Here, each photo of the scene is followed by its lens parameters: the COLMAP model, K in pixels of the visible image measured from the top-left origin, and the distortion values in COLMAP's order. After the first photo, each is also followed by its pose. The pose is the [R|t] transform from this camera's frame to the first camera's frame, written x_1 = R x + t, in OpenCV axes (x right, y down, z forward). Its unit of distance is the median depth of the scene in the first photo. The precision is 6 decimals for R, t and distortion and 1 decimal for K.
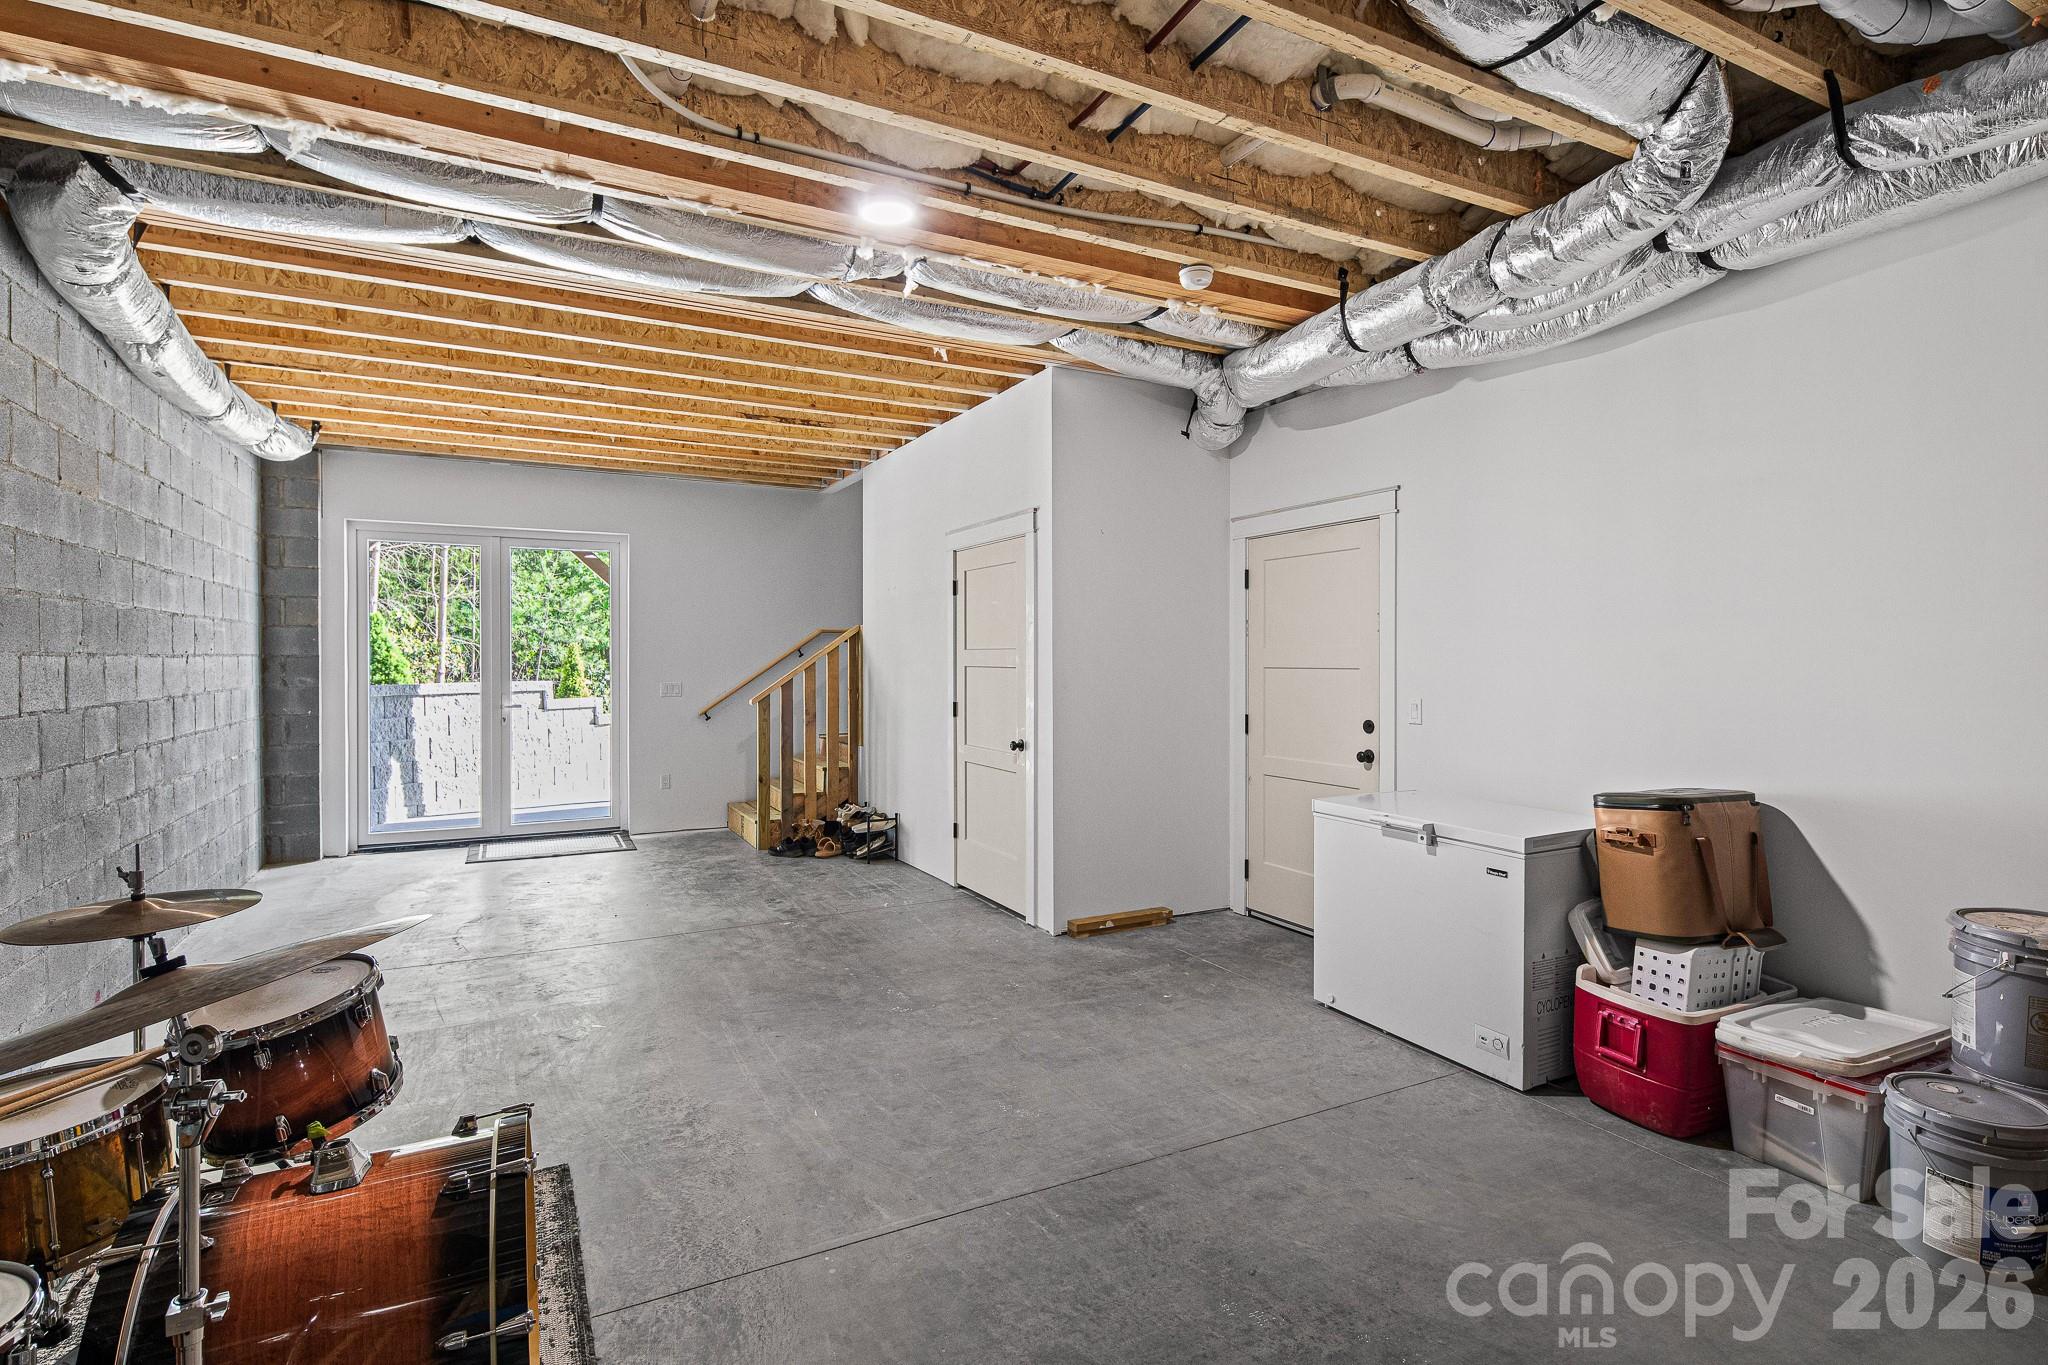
lens RADIAL K [[1004.8, 0, 1020.4], [0, 1004.8, 670.5], [0, 0, 1]] dist [0.006717, 0.000675]
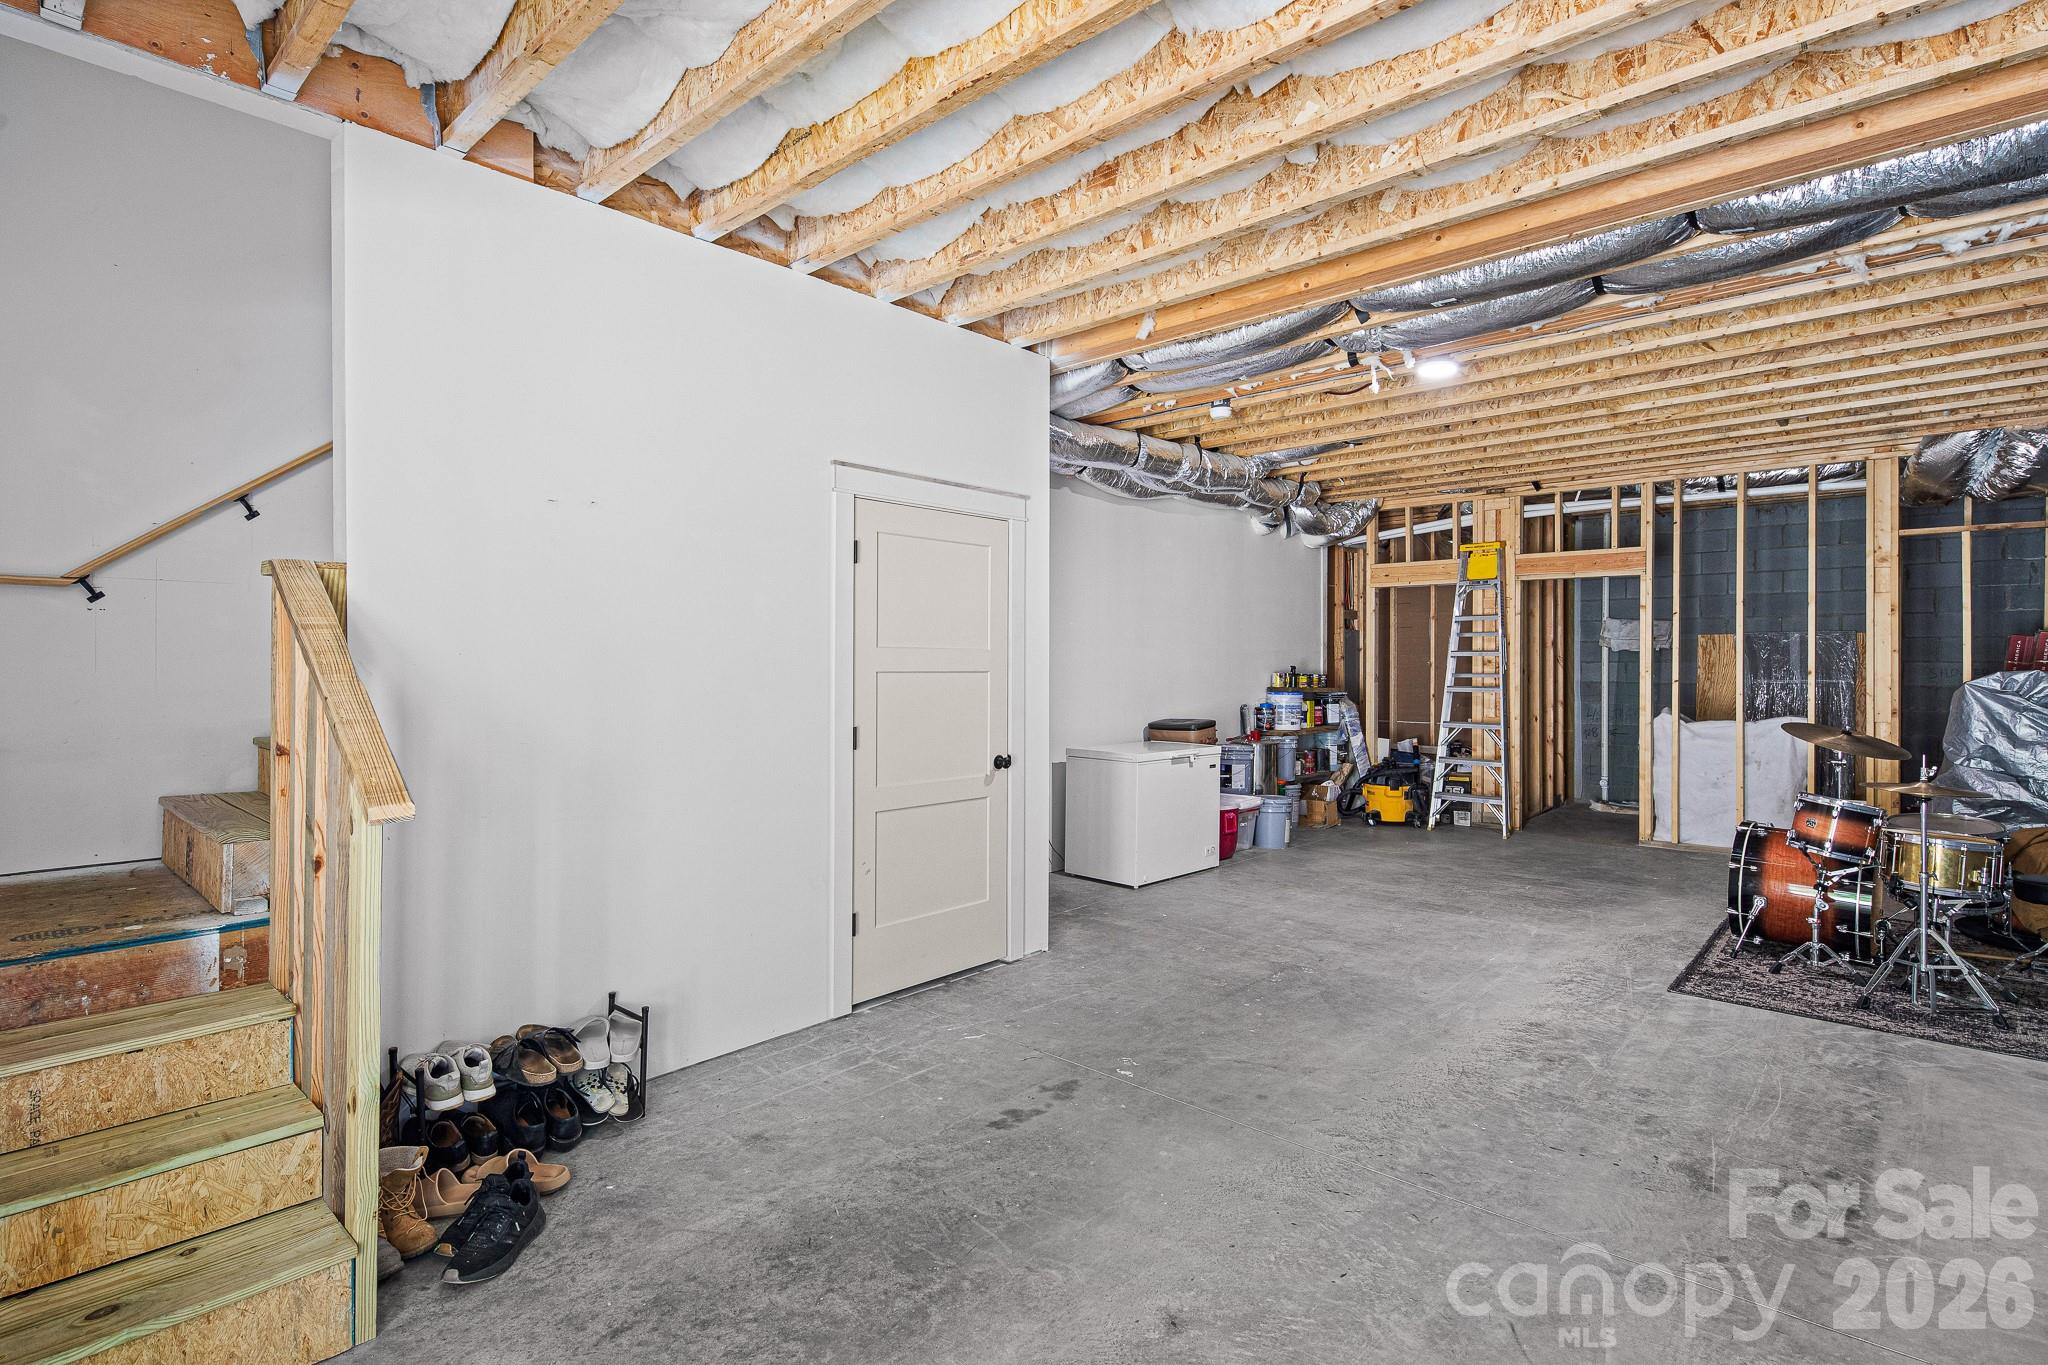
lens RADIAL K [[1004.8, 0, 1018.7], [0, 1004.8, 669.4], [0, 0, 1]] dist [0.006717, 0.000675]
pose [[-0.344251, -0.007852, 0.938845, -1.030700], [0.009556, 0.999884, 0.011866, -0.018088], [-0.938829, 0.013056, -0.344136, 1.631626]]
